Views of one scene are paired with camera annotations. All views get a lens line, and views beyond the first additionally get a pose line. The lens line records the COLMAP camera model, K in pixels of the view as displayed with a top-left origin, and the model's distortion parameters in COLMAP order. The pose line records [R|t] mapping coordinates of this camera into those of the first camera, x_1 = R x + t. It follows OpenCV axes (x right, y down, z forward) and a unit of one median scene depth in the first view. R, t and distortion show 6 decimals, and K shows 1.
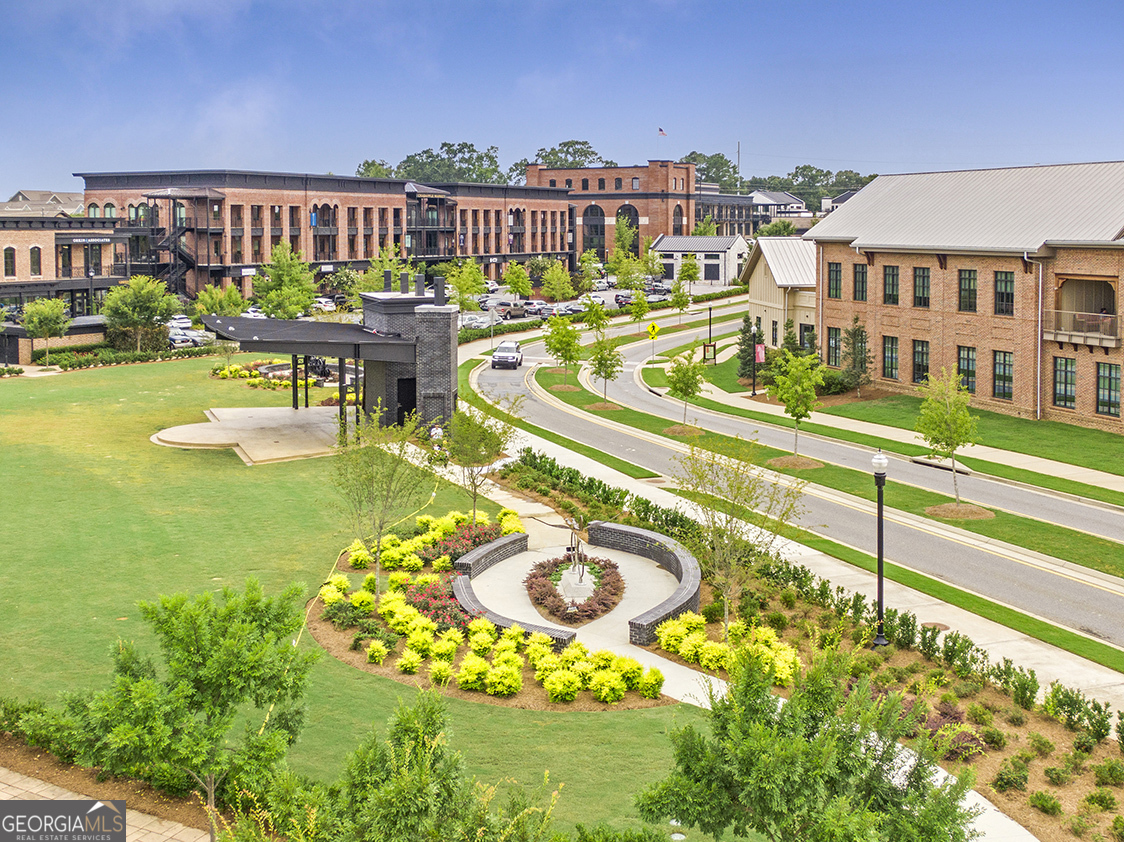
lens RADIAL K [[1178.1, 0, 562.0], [0, 1178.1, 421.0], [0, 0, 1]] dist [0.006394, -0.000503]
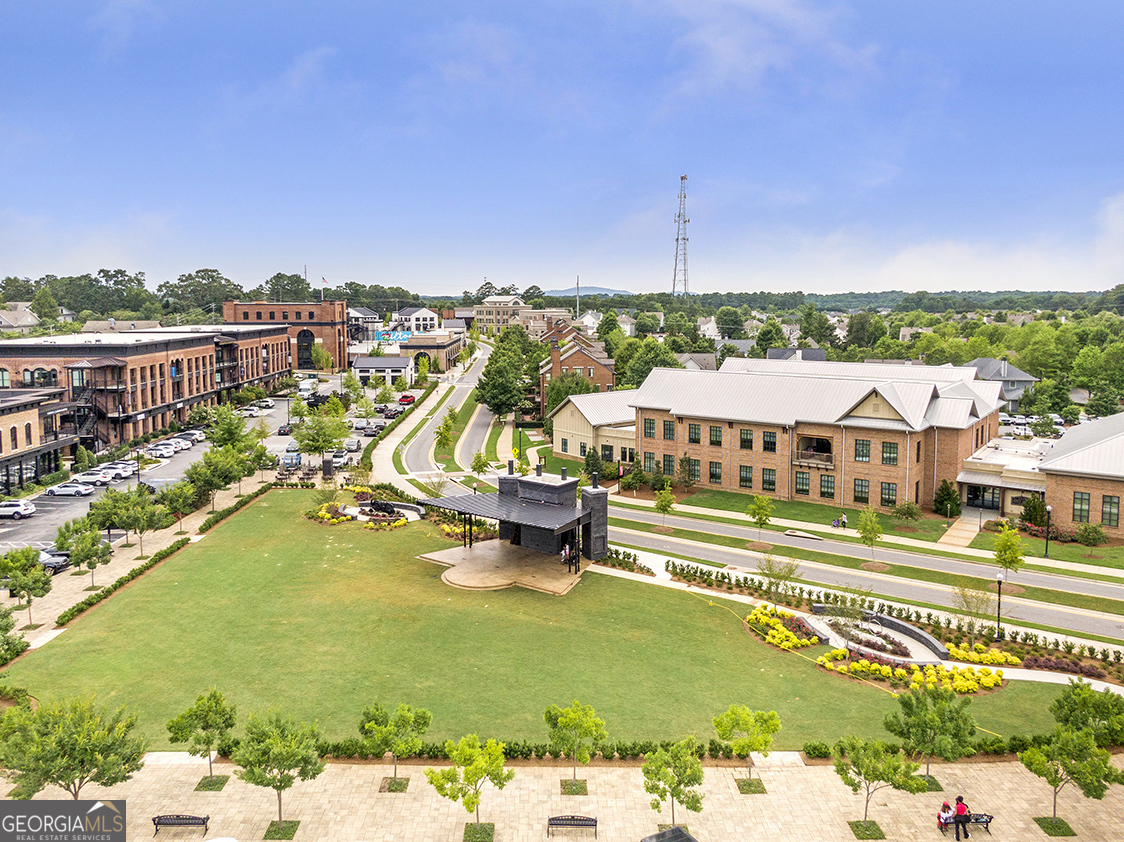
lens RADIAL K [[808.6, 0, 562.0], [0, 808.6, 421.0], [0, 0, 1]] dist [0.031353, -0.000018]
pose [[0.866880, -0.071674, 0.493337, -0.461827], [0.082044, 0.996628, 0.000628, -0.124643], [-0.491719, 0.039931, 0.869838, -0.054088]]
